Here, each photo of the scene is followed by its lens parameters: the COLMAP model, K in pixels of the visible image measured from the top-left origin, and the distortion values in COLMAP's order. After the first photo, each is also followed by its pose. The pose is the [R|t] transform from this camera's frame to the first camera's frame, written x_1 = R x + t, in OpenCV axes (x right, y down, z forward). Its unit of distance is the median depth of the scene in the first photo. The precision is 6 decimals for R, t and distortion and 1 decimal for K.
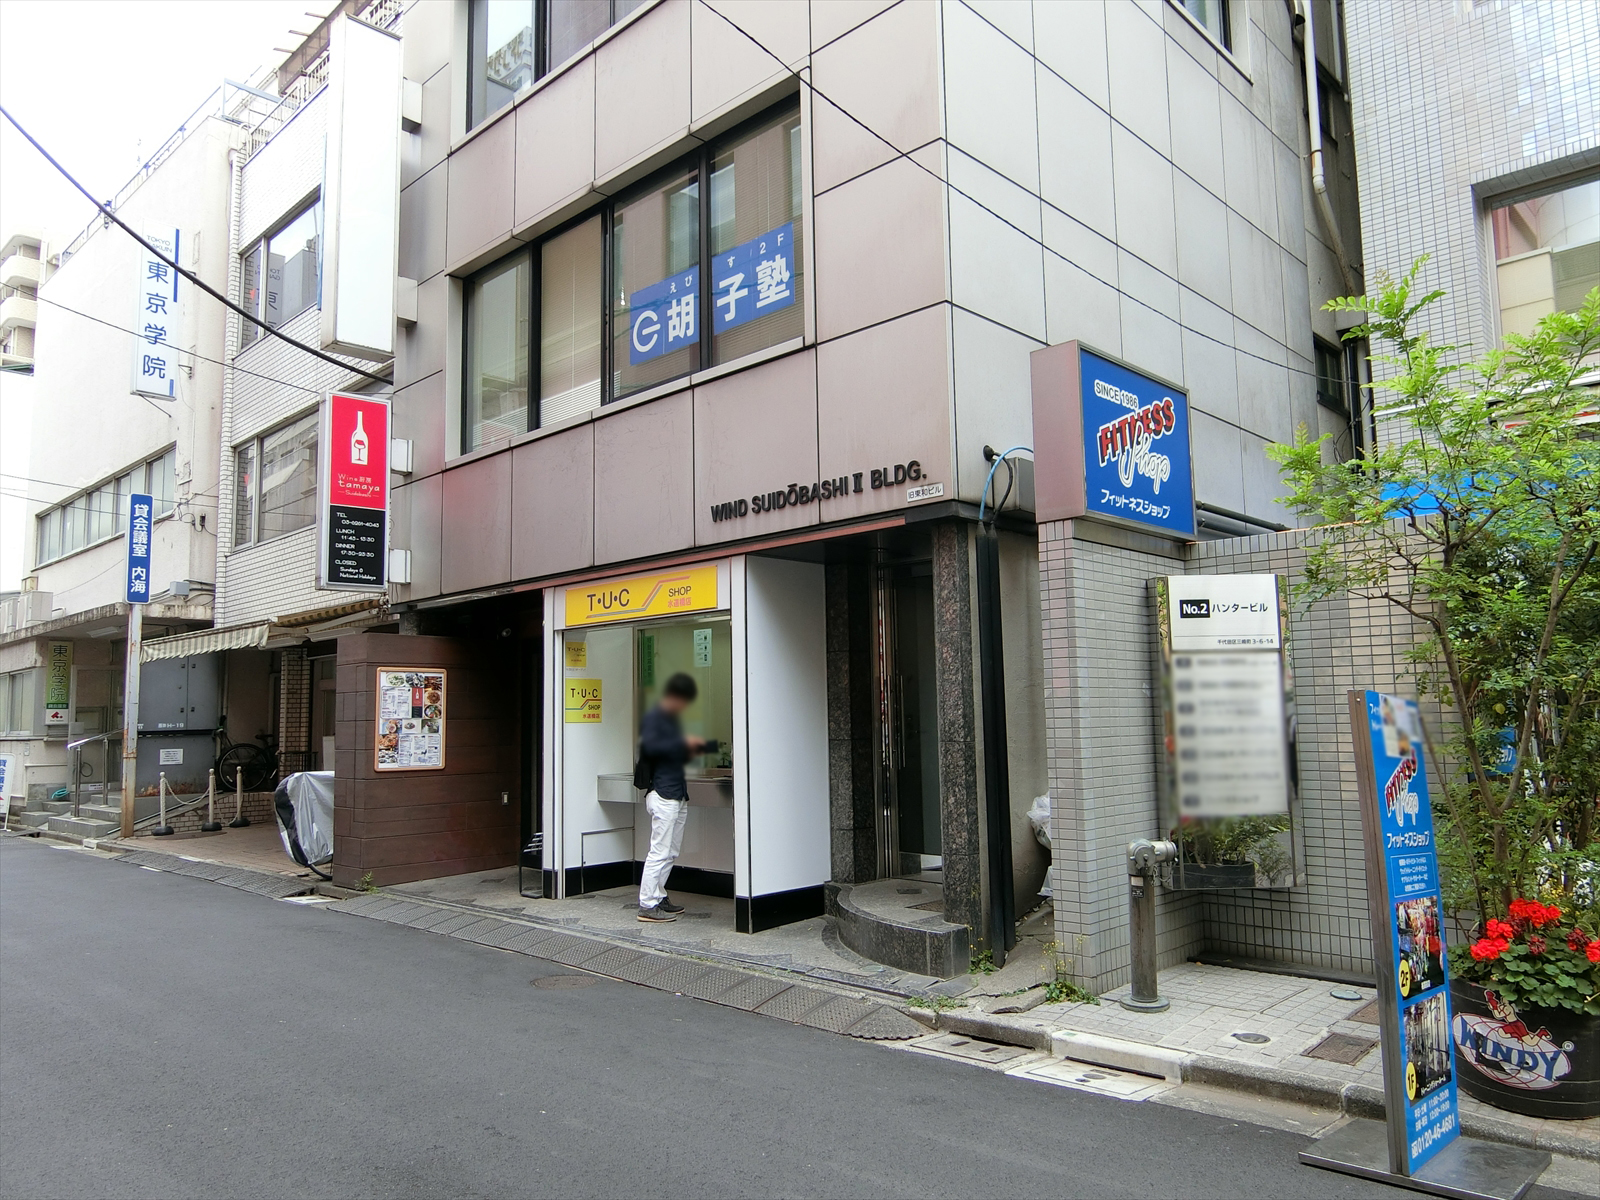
lens RADIAL K [[1119.4, 0, 802.4], [0, 1119.4, 602.9], [0, 0, 1]] dist [-0.000051, 0.000102]
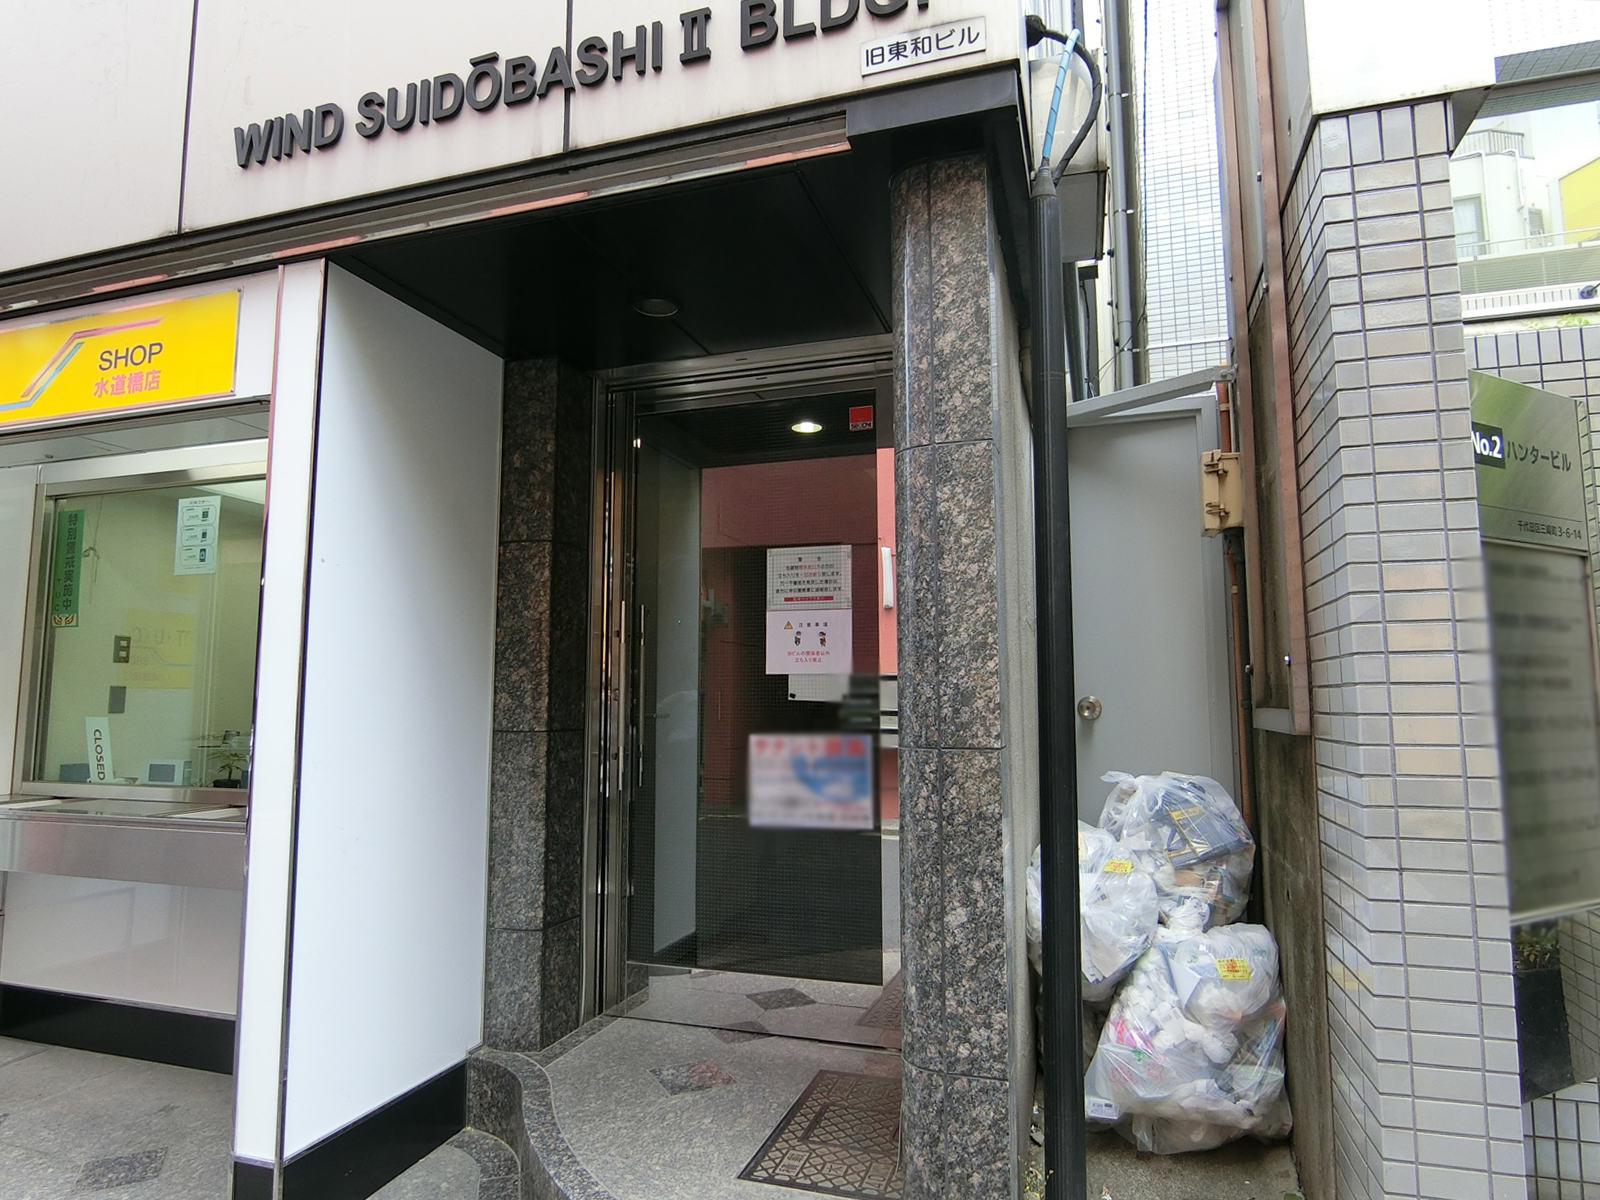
lens RADIAL K [[945.7, 0, 789.1], [0, 945.7, 601.8], [0, 0, 1]] dist [-0.005542, -0.000499]
pose [[0.900004, 0.063579, 0.431220, -0.040668], [-0.061876, 0.997922, -0.017992, 0.073875], [-0.431468, -0.010489, 0.902067, 0.643596]]
